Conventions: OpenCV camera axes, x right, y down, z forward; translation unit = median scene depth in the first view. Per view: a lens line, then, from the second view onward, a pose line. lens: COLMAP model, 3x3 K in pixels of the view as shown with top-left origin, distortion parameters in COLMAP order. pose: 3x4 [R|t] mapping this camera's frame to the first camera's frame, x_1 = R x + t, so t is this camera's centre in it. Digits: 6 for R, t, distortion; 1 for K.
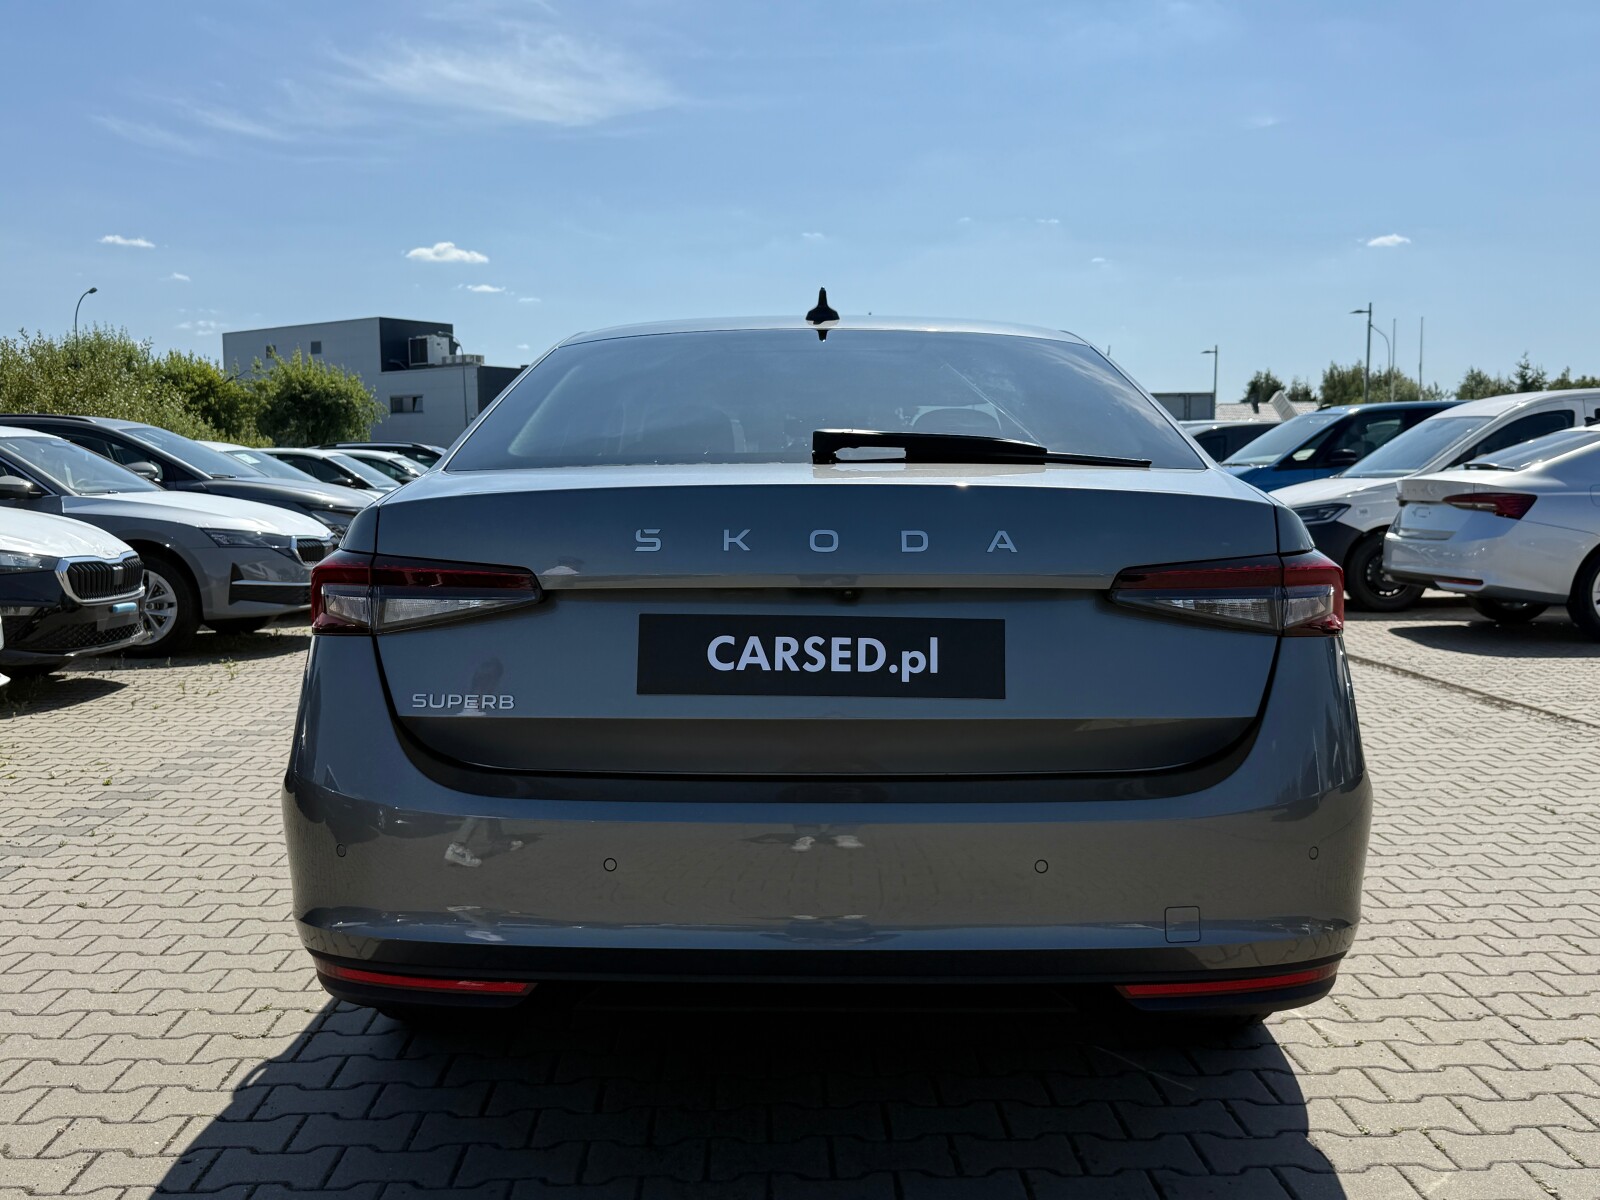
lens RADIAL K [[1587.7, 0, 800.0], [0, 1587.7, 600.0], [0, 0, 1]] dist [0.174328, -0.391904]
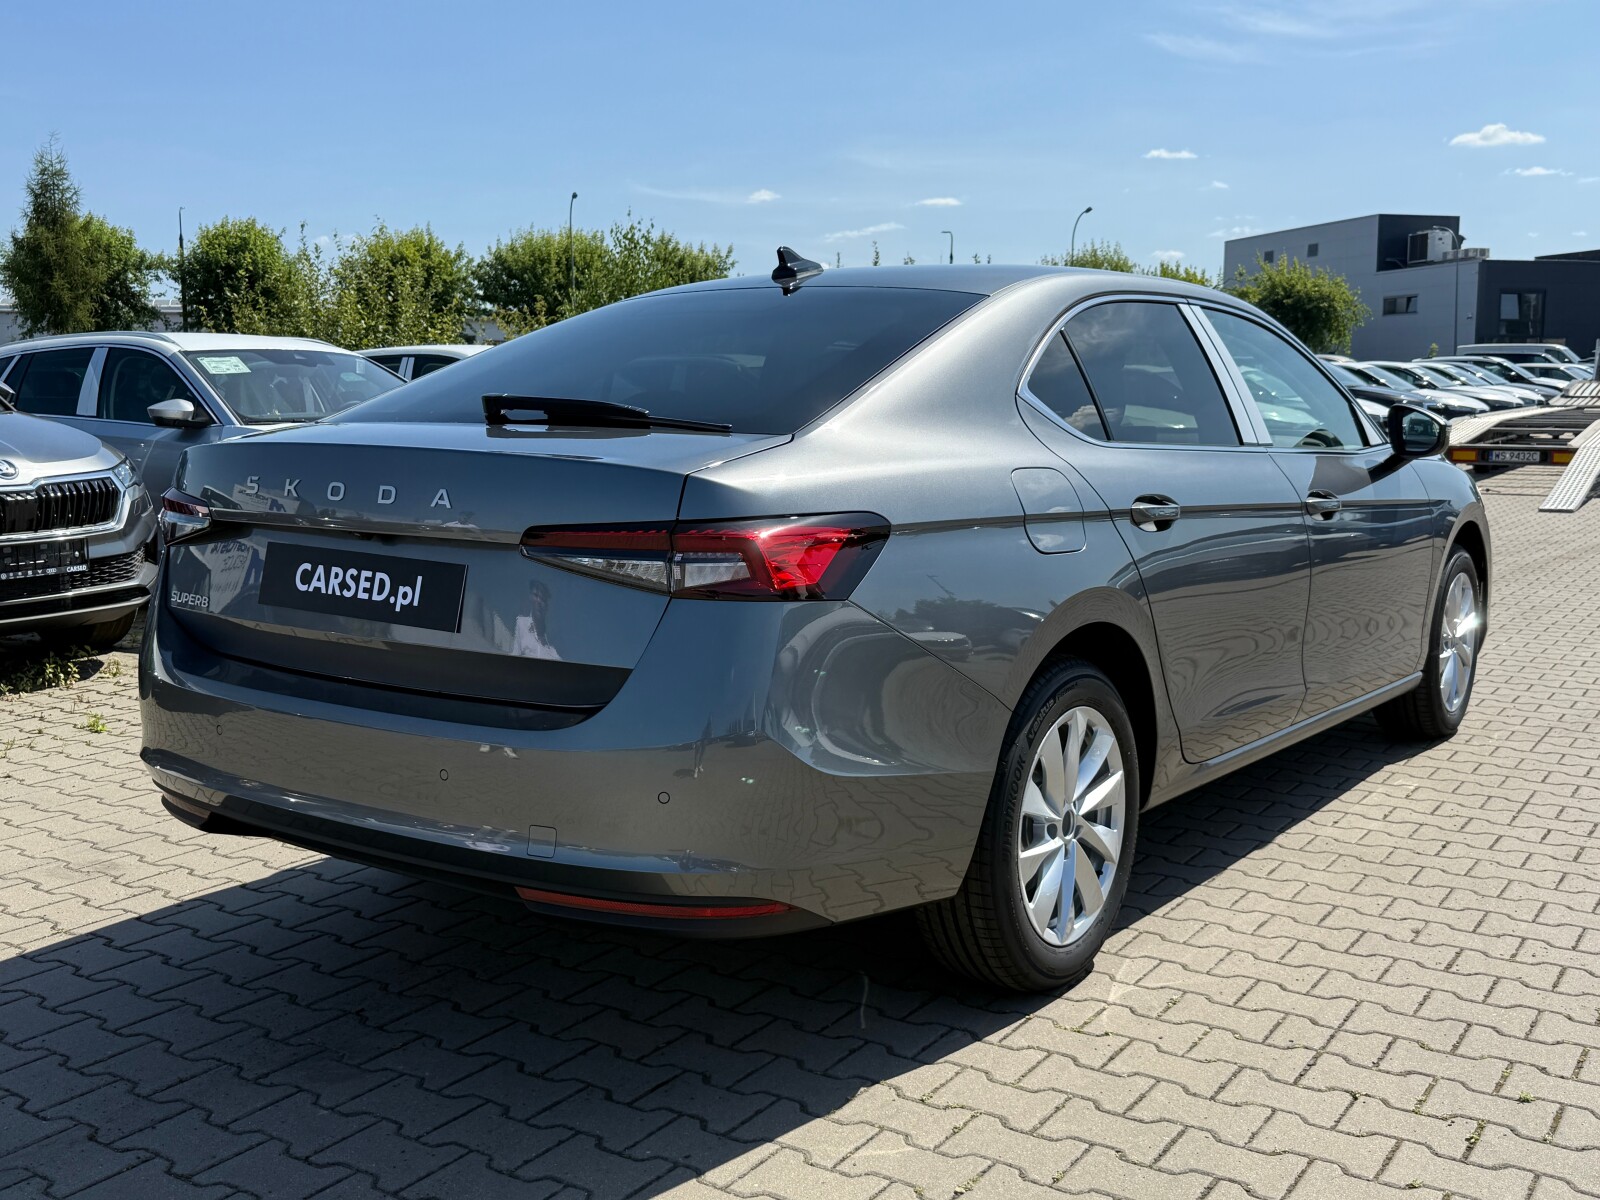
lens RADIAL K [[1587.7, 0, 800.0], [0, 1587.7, 600.0], [0, 0, 1]] dist [0.174328, -0.391904]
pose [[0.816229, 0.078252, -0.572405, 0.899740], [-0.044324, 0.996346, 0.073003, -0.052802], [0.576026, -0.034216, 0.816715, 0.162638]]
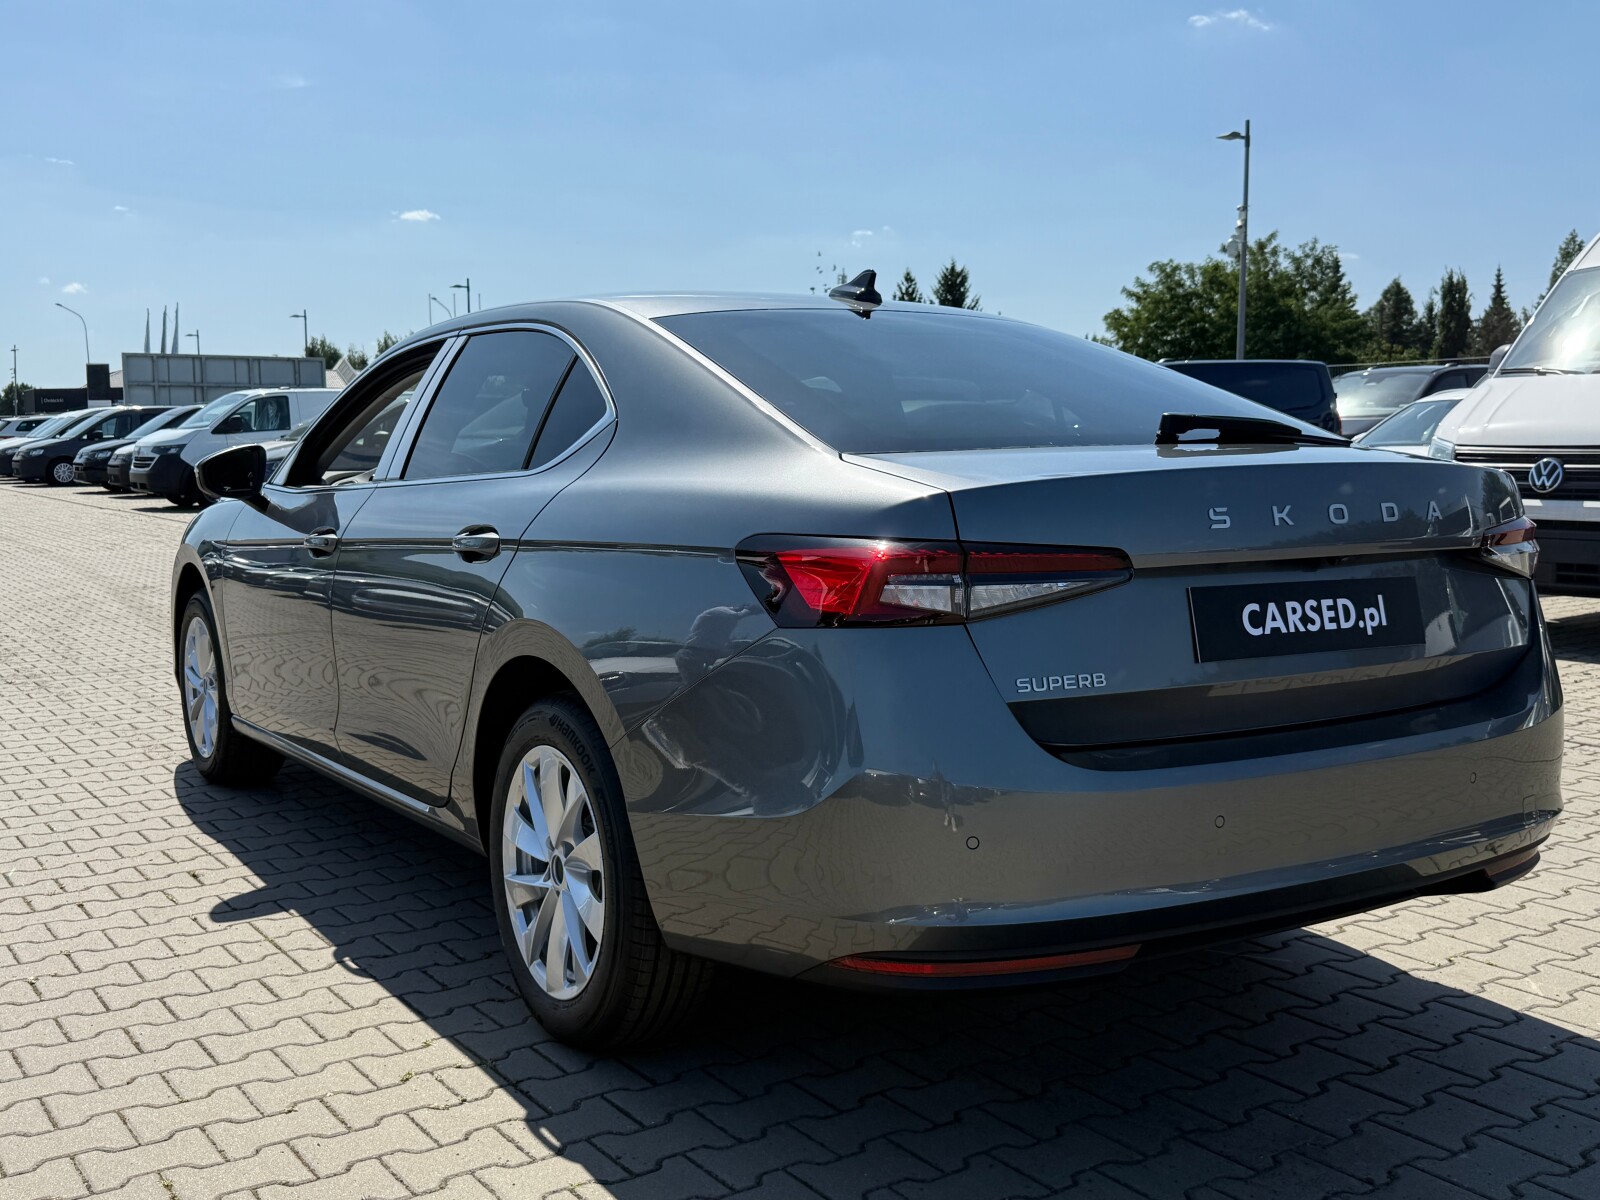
lens RADIAL K [[1573.7, 0, 834.9], [0, 1573.7, 617.3], [0, 0, 1]] dist [0.171377, -0.363034]
pose [[0.834051, -0.060237, 0.548389, -0.793066], [0.043110, 0.998098, 0.044068, -0.025660], [-0.550000, -0.013114, 0.835062, 0.219480]]
